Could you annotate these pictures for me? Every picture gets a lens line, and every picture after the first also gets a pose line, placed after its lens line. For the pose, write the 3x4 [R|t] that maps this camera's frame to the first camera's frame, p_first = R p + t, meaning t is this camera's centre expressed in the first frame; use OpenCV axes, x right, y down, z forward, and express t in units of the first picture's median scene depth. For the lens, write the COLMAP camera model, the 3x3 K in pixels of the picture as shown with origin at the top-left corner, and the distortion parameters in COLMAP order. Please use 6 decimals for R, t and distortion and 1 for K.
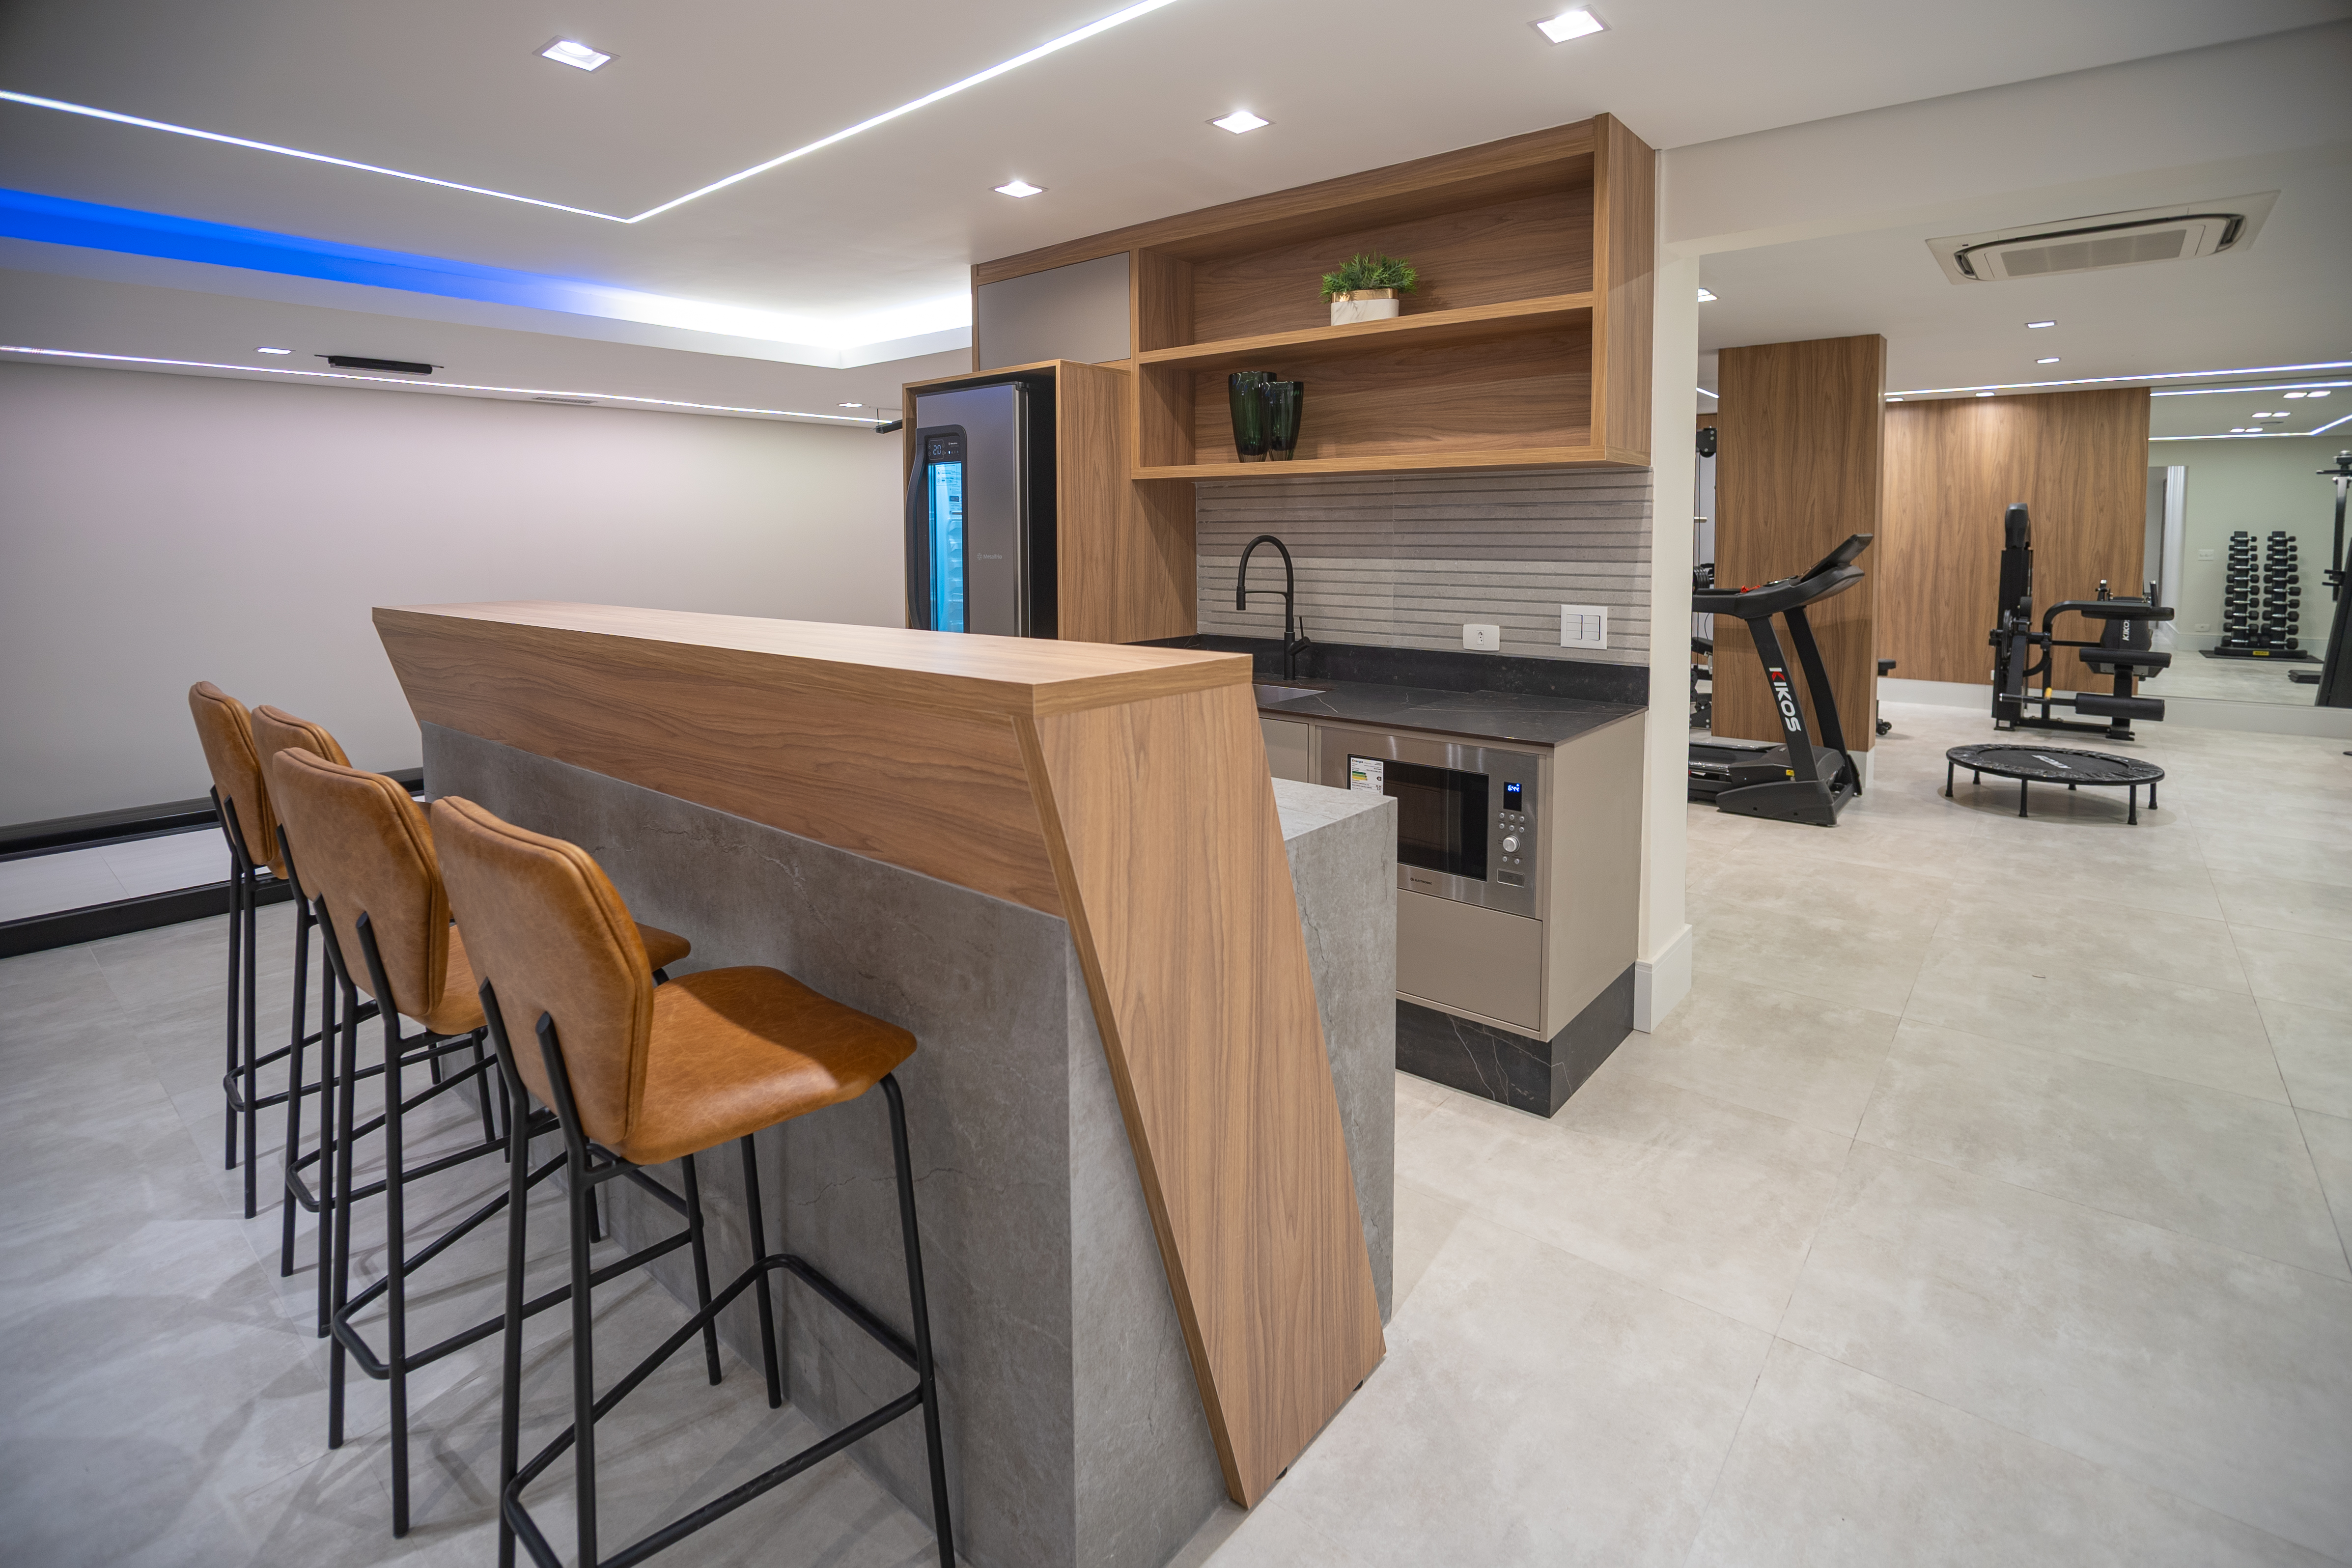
lens RADIAL K [[1117.3, 0, 1134.8], [0, 1117.3, 710.0], [0, 0, 1]] dist [-0.026016, 0.005478]
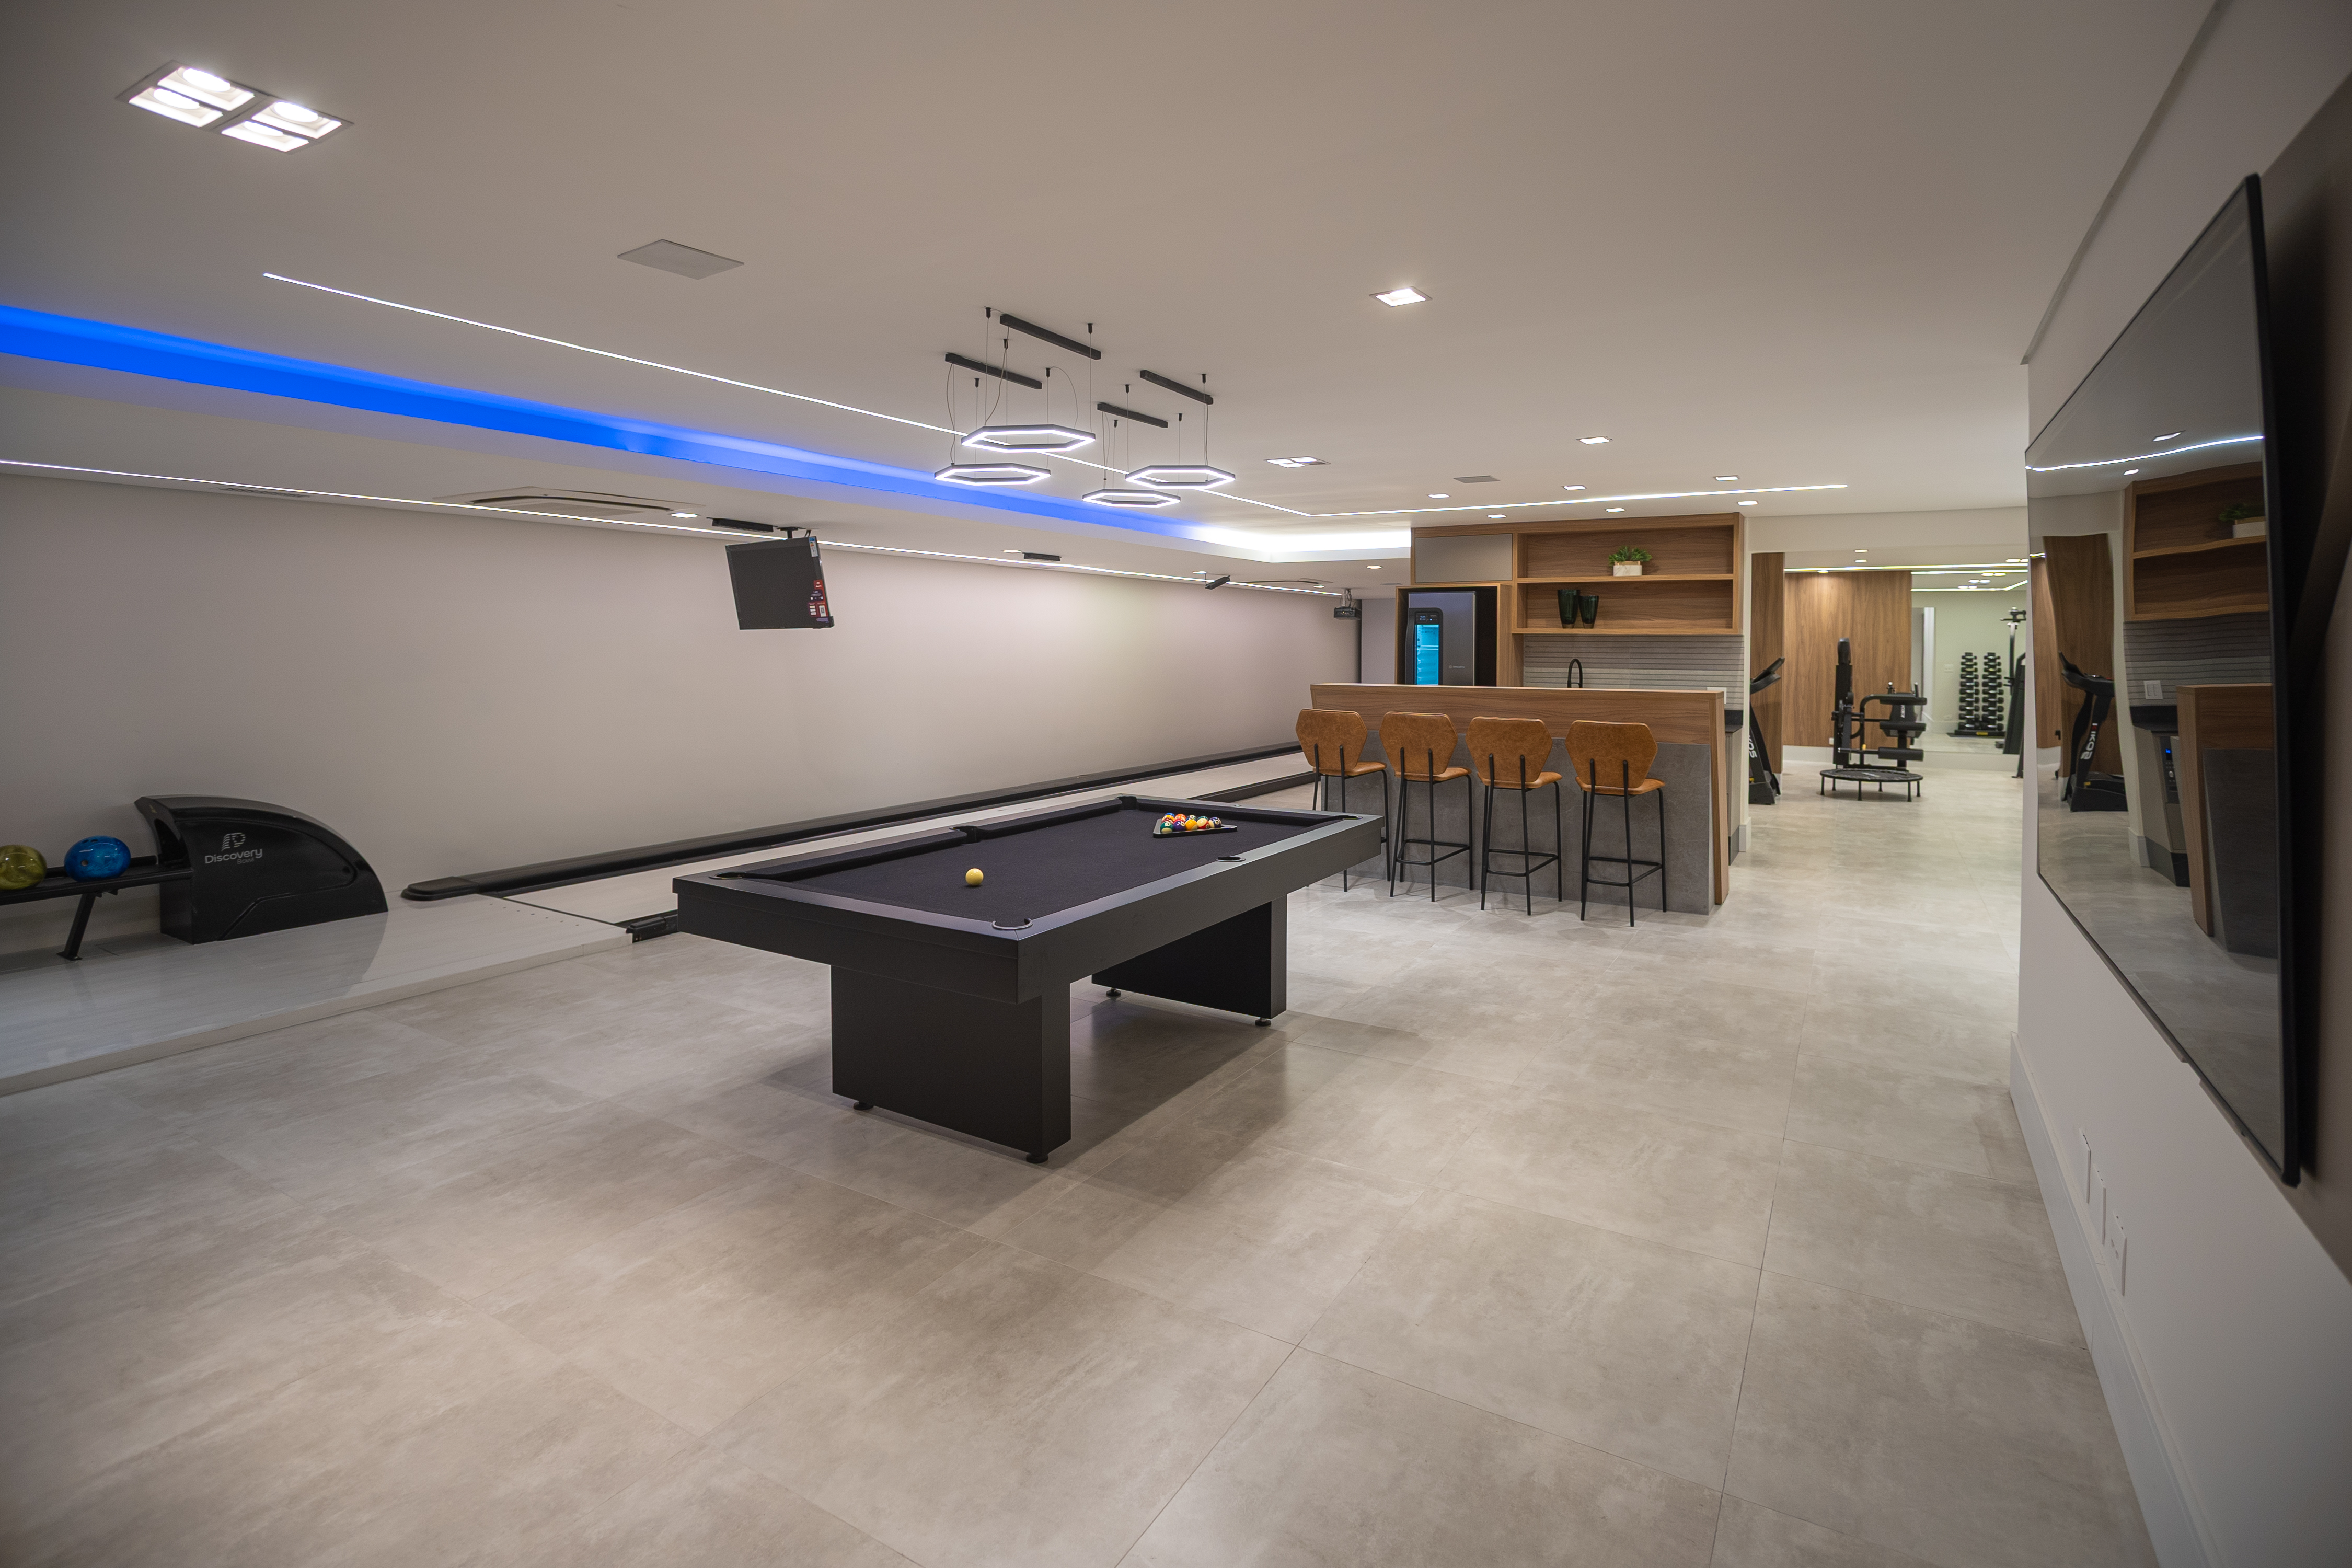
lens RADIAL K [[1117.3, 0, 1174.9], [0, 1117.3, 794.7], [0, 0, 1]] dist [-0.026016, 0.005478]
pose [[0.988100, -0.011866, 0.153356, -0.521524], [0.015019, 0.999699, -0.019418, 0.077994], [-0.153079, 0.021491, 0.987980, -0.567594]]
